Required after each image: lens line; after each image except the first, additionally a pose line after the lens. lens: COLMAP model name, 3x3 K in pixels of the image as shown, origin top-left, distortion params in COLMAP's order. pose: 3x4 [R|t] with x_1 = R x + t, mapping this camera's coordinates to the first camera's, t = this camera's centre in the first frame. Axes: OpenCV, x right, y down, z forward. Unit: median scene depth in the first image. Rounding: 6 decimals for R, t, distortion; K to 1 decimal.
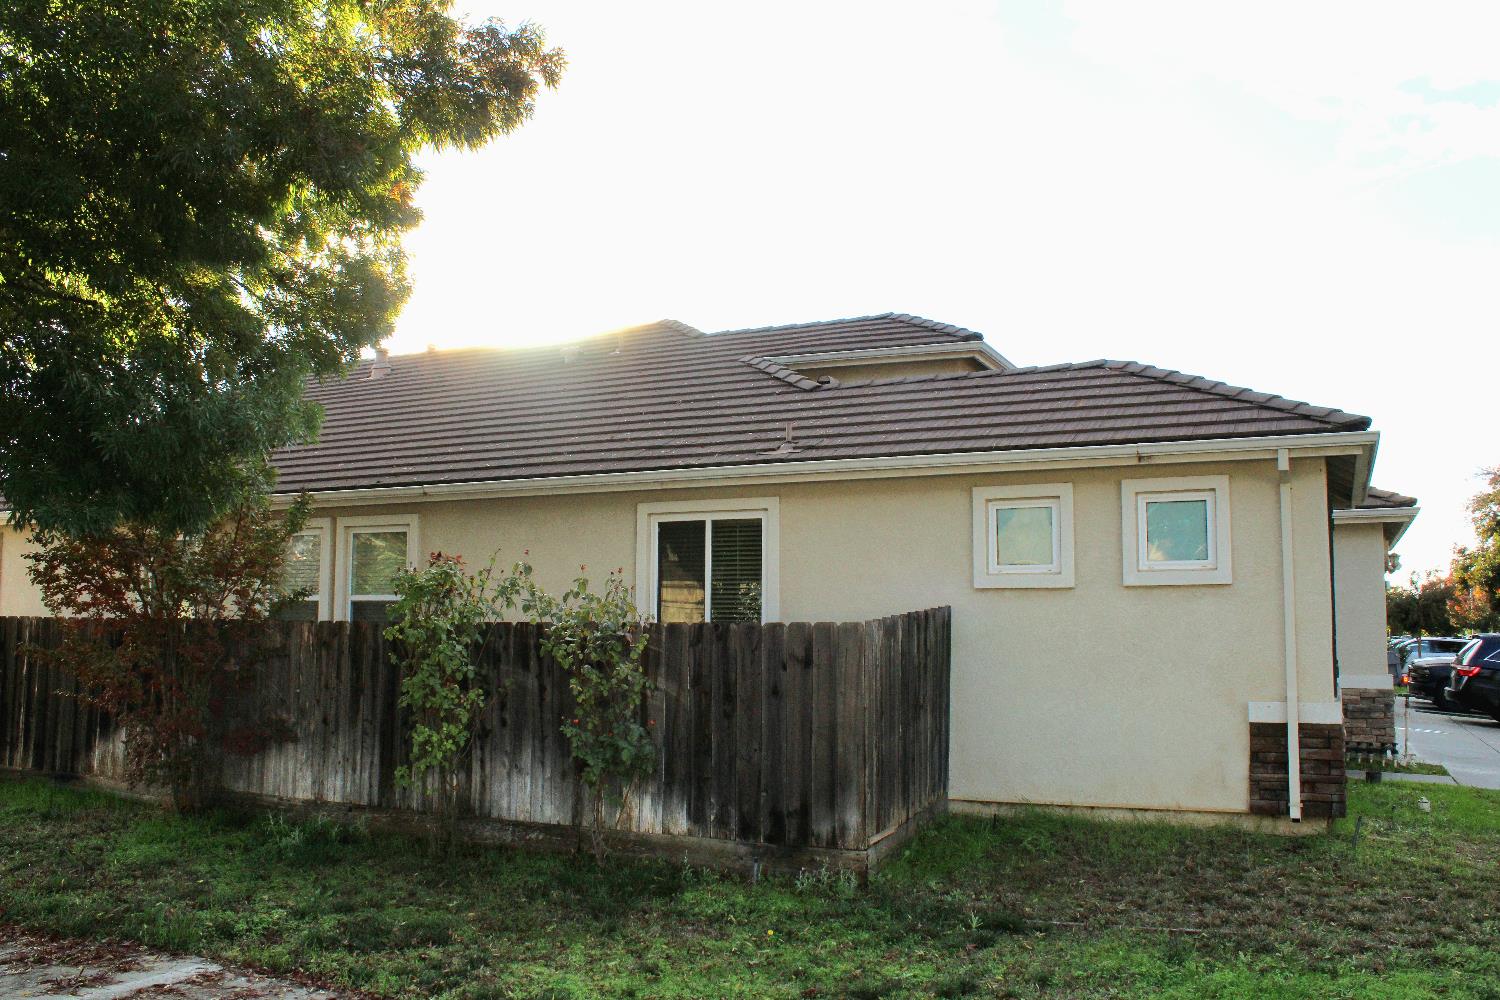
lens RADIAL K [[1253.1, 0, 756.2], [0, 1253.1, 520.4], [0, 0, 1]] dist [-0.155132, 0.157518]
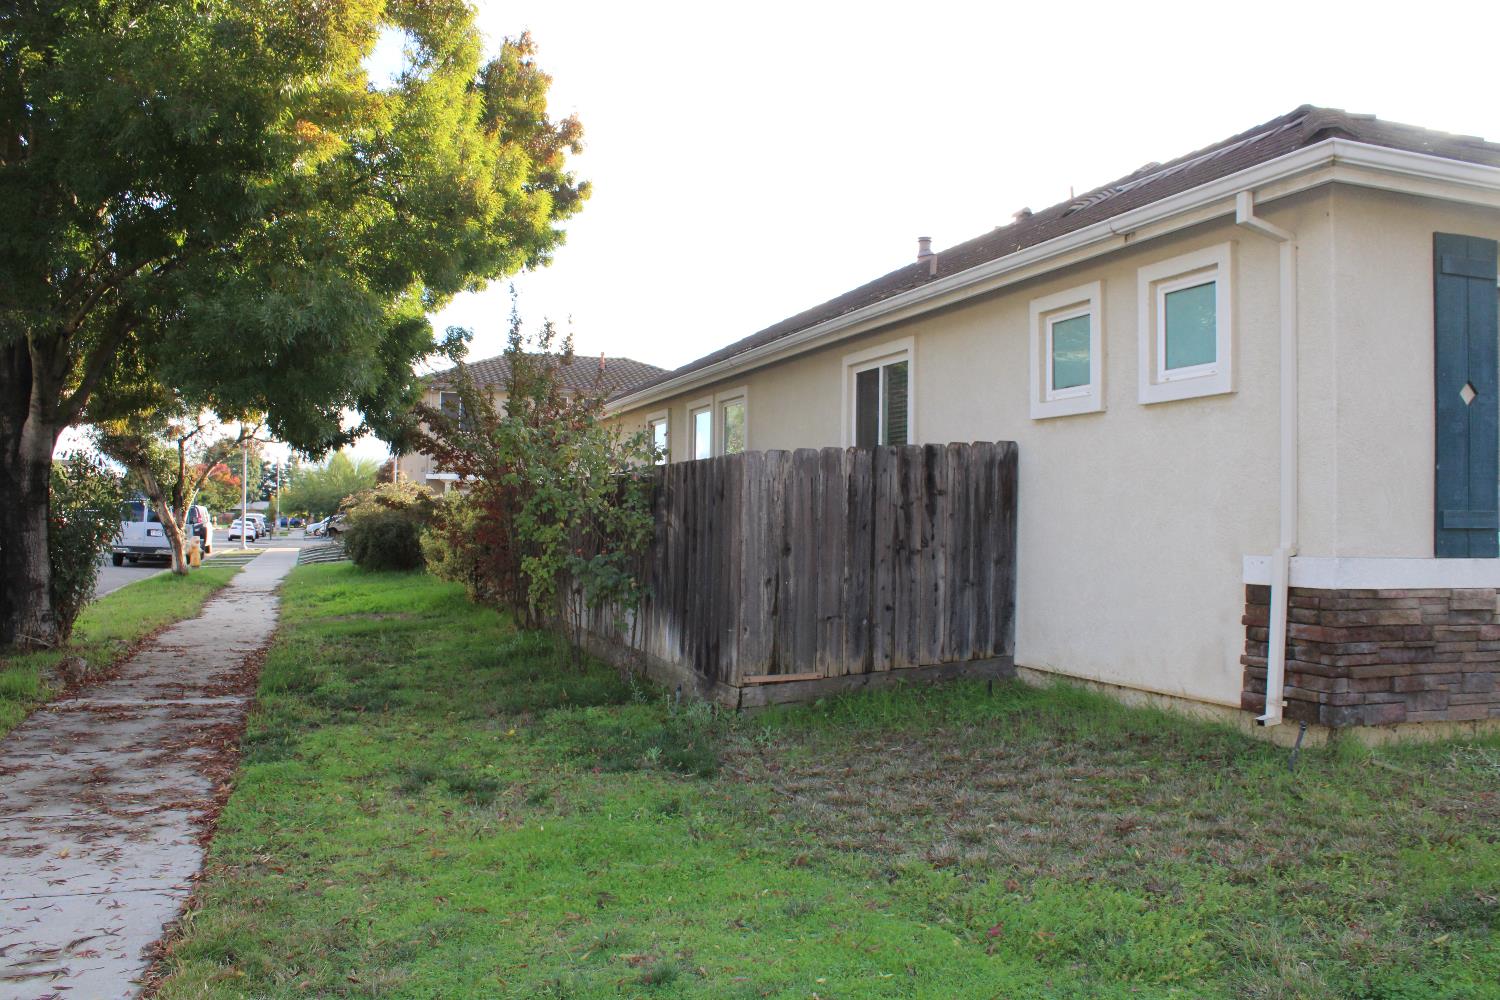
lens RADIAL K [[1253.1, 0, 756.2], [0, 1253.1, 520.4], [0, 0, 1]] dist [-0.155132, 0.157518]
pose [[0.716219, 0.003108, -0.697869, 0.688554], [0.052299, 0.996939, 0.058115, 0.069501], [0.695913, -0.078121, 0.713864, 0.283389]]
